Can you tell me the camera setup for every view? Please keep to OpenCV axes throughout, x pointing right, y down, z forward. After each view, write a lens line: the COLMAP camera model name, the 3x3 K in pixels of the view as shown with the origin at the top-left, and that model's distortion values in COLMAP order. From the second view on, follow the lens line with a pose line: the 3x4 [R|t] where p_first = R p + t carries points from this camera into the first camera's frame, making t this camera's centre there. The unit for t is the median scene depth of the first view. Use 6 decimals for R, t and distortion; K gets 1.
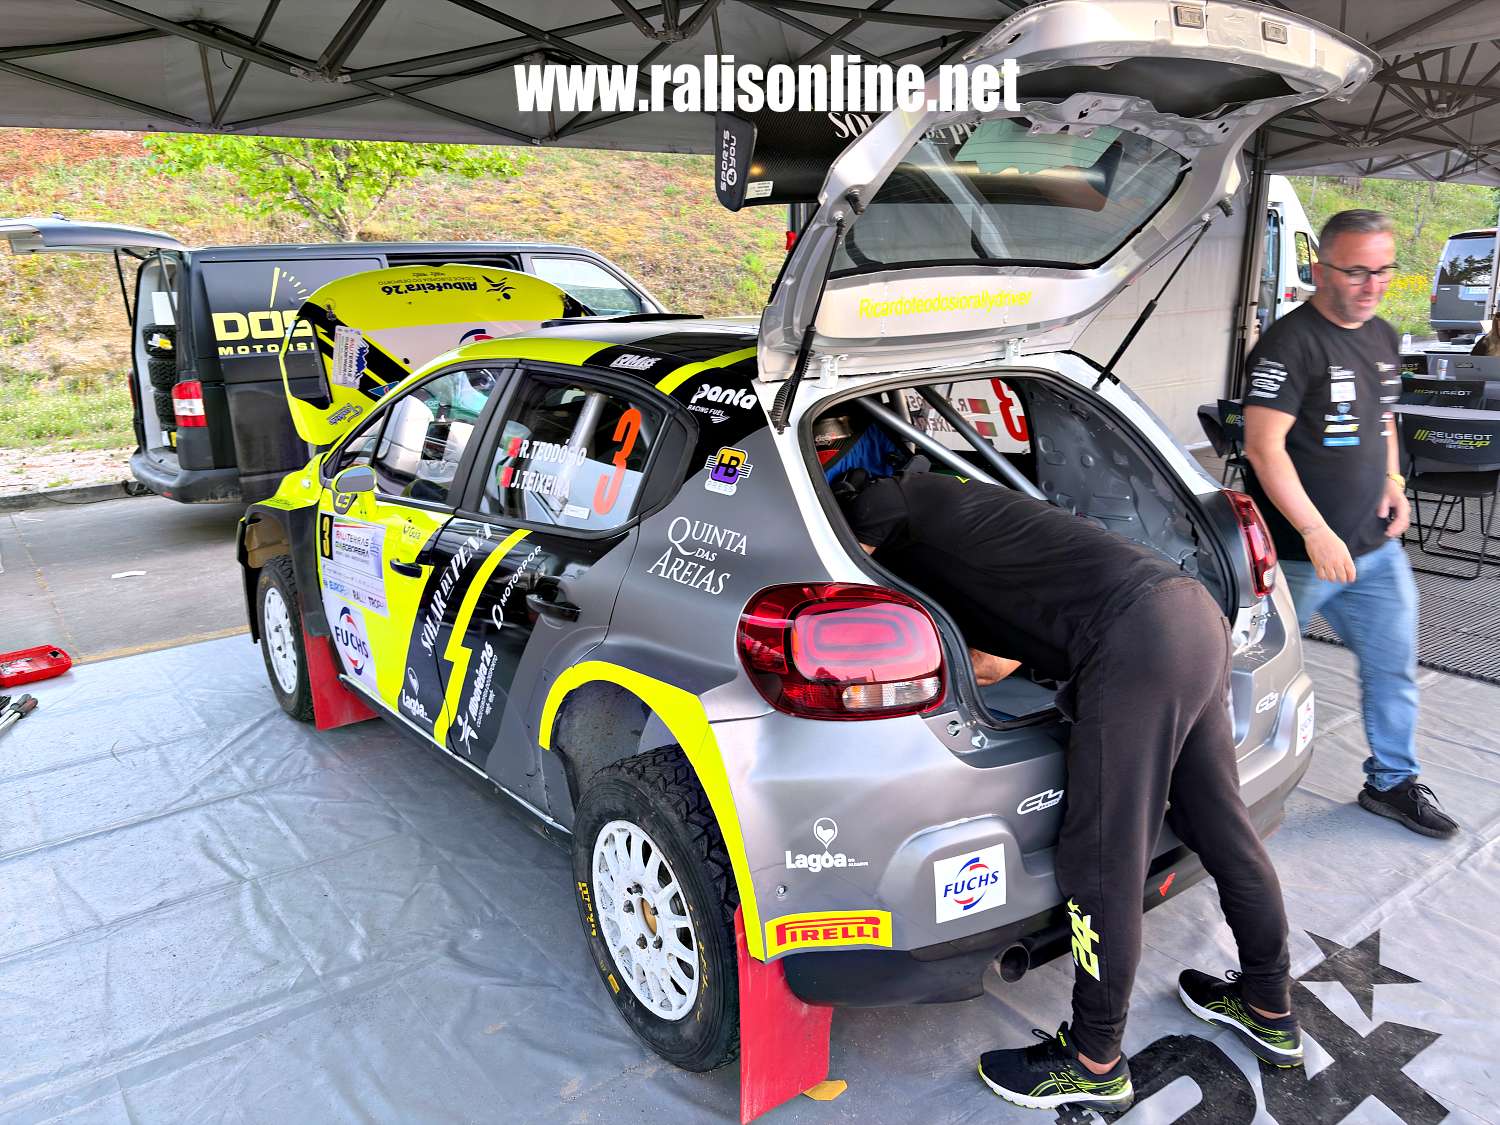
lens RADIAL K [[1135.0, 0, 742.5], [0, 1135.0, 563.7], [0, 0, 1]] dist [0.040076, -0.034225]
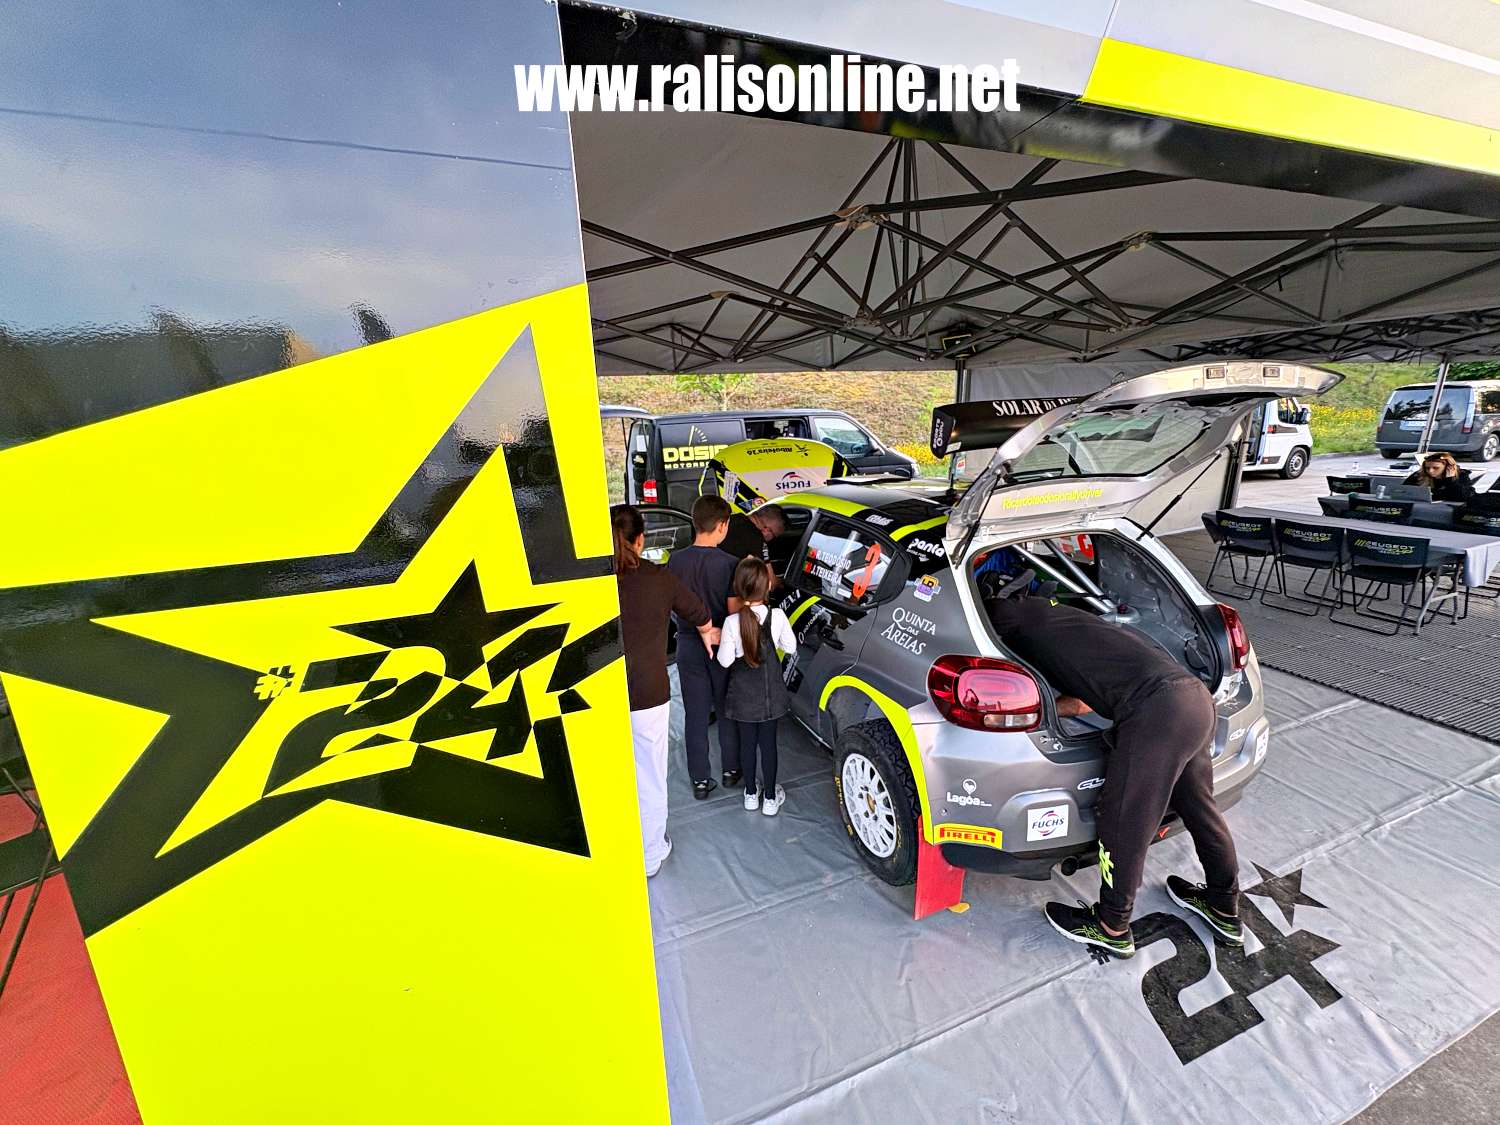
lens RADIAL K [[598.9, 0, 753.8], [0, 598.9, 567.3], [0, 0, 1]] dist [0.001052, 0.001973]
pose [[0.966229, 0.063720, -0.249684, -0.041208], [-0.058839, 0.997903, 0.026975, -0.115187], [0.250879, -0.011373, 0.967952, -0.068974]]
